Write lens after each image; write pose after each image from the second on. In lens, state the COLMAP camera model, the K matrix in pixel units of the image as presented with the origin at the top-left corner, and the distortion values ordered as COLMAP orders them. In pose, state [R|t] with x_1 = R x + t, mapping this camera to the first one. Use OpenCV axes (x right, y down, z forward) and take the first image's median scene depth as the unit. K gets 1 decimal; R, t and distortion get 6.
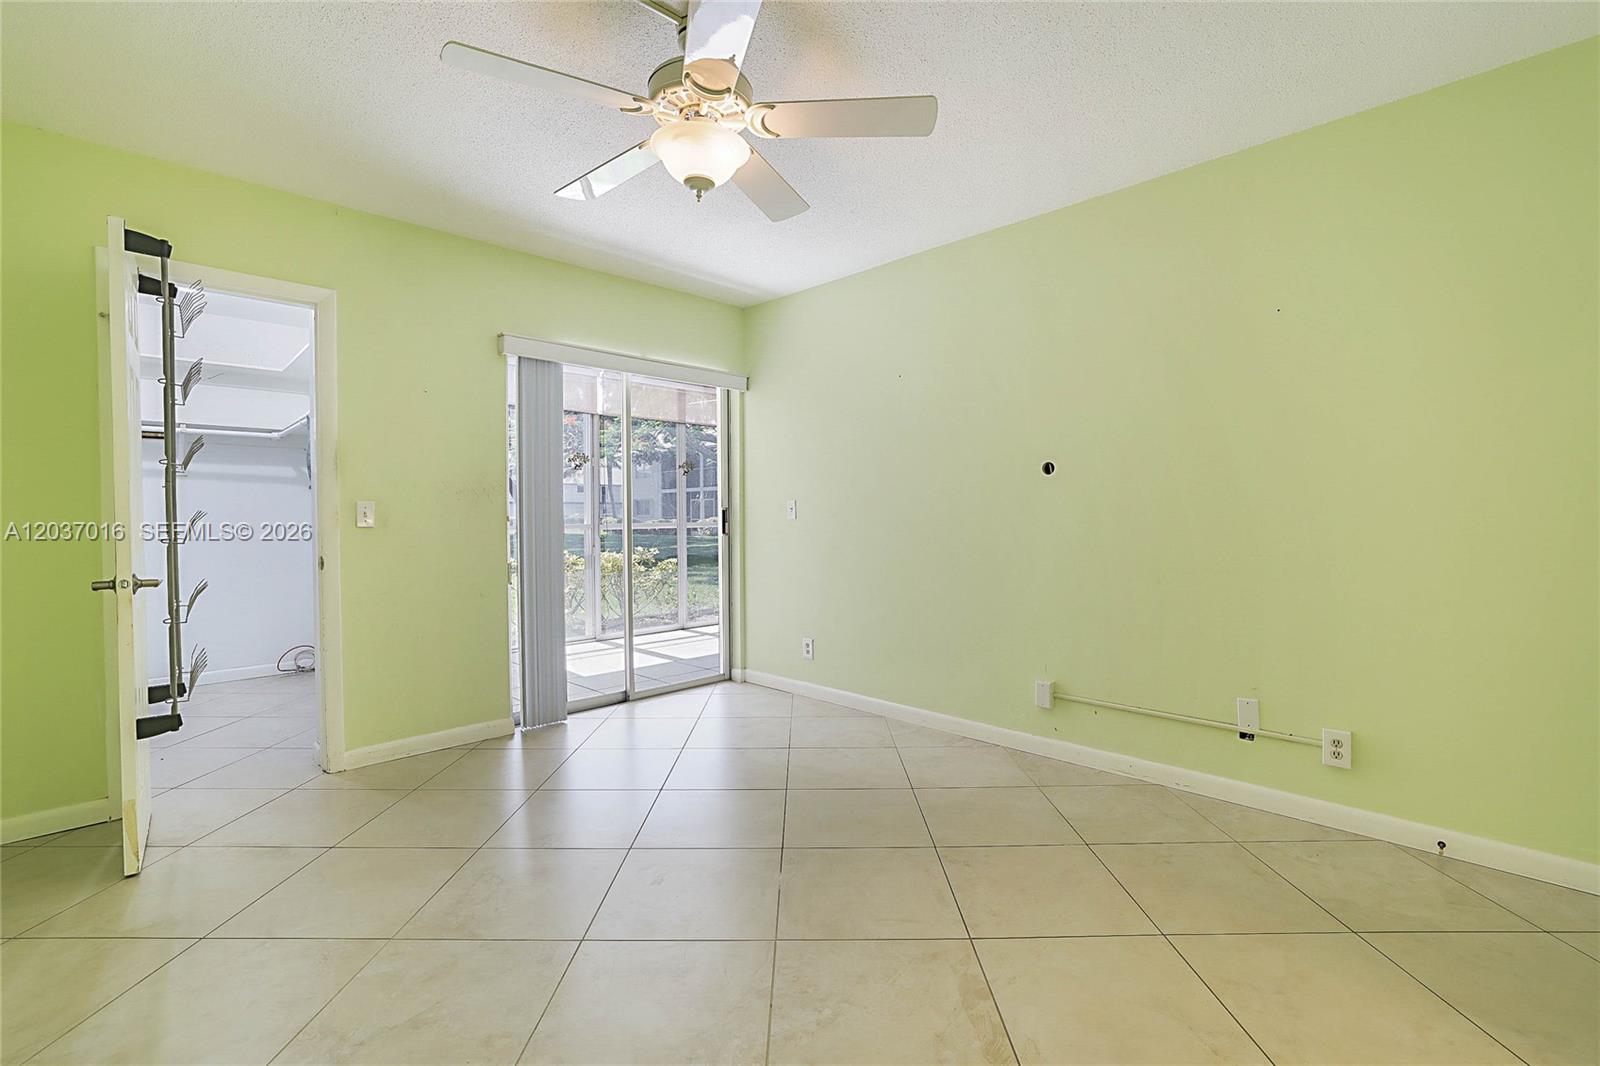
lens RADIAL K [[715.4, 0, 799.3], [0, 715.4, 529.0], [0, 0, 1]] dist [-0.024441, 0.000758]
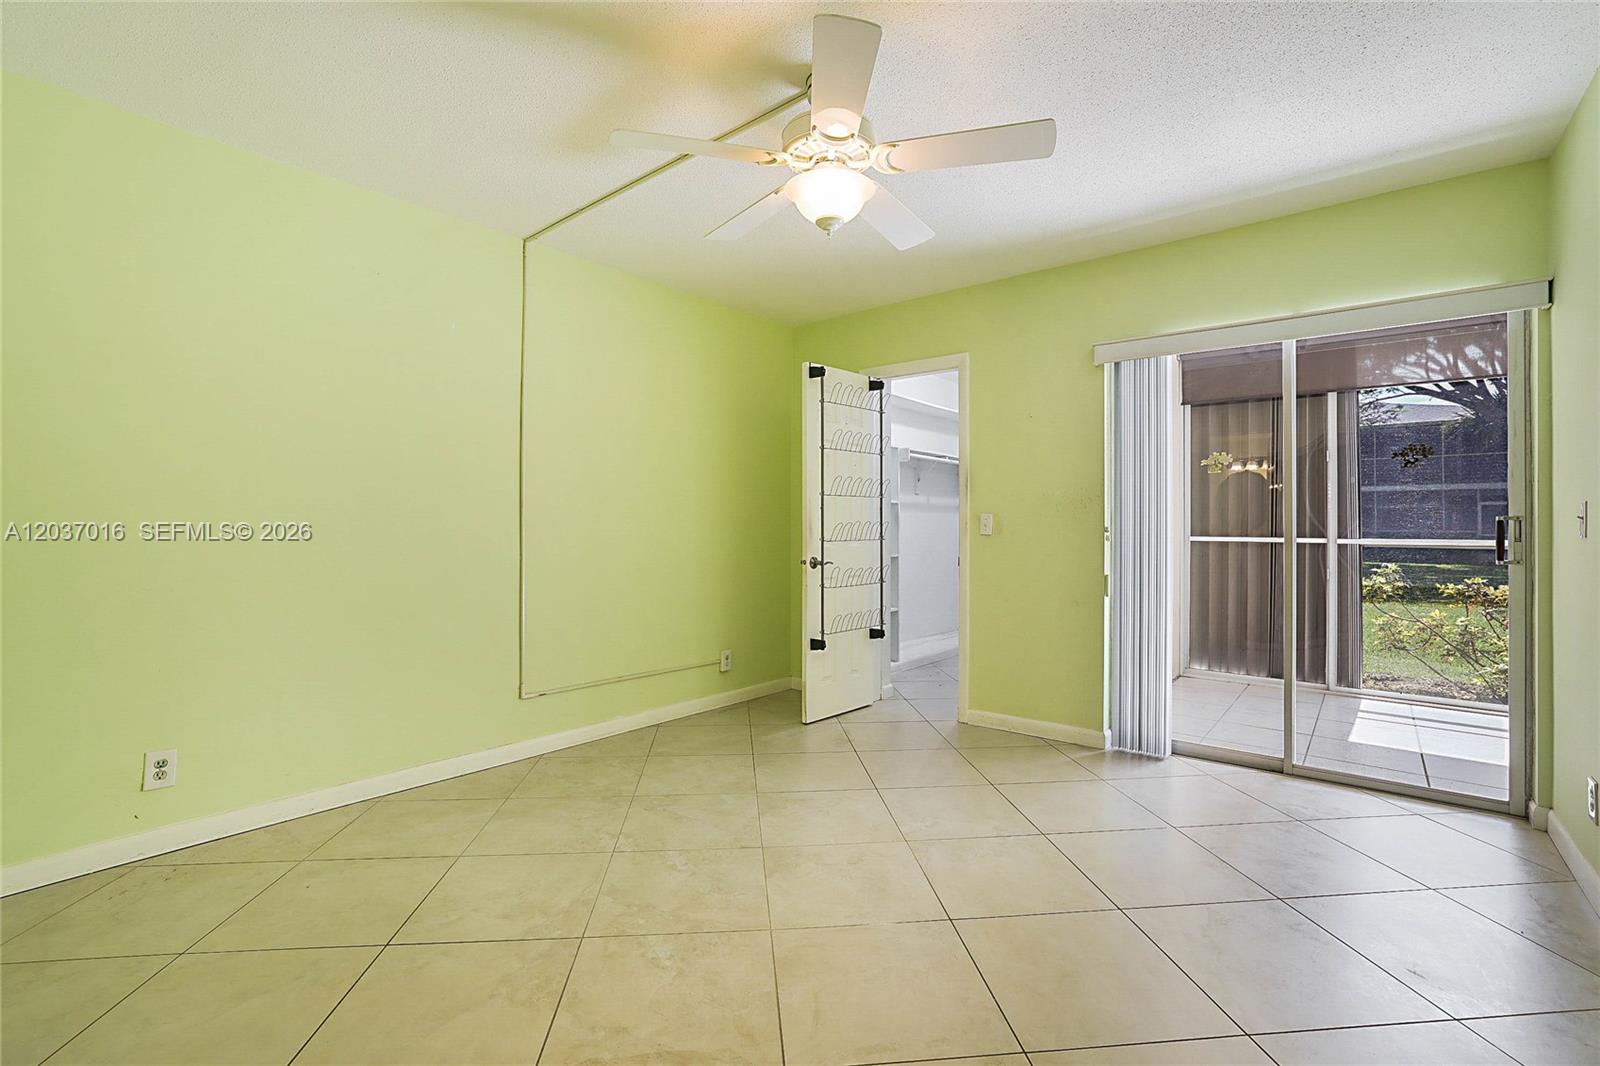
lens RADIAL K [[715.4, 0, 799.3], [0, 715.4, 529.0], [0, 0, 1]] dist [-0.024441, 0.000758]
pose [[0.090583, 0.010018, -0.995839, 0.622956], [-0.024977, 0.999658, 0.007784, -0.014970], [0.995576, 0.024167, 0.090802, 0.572688]]
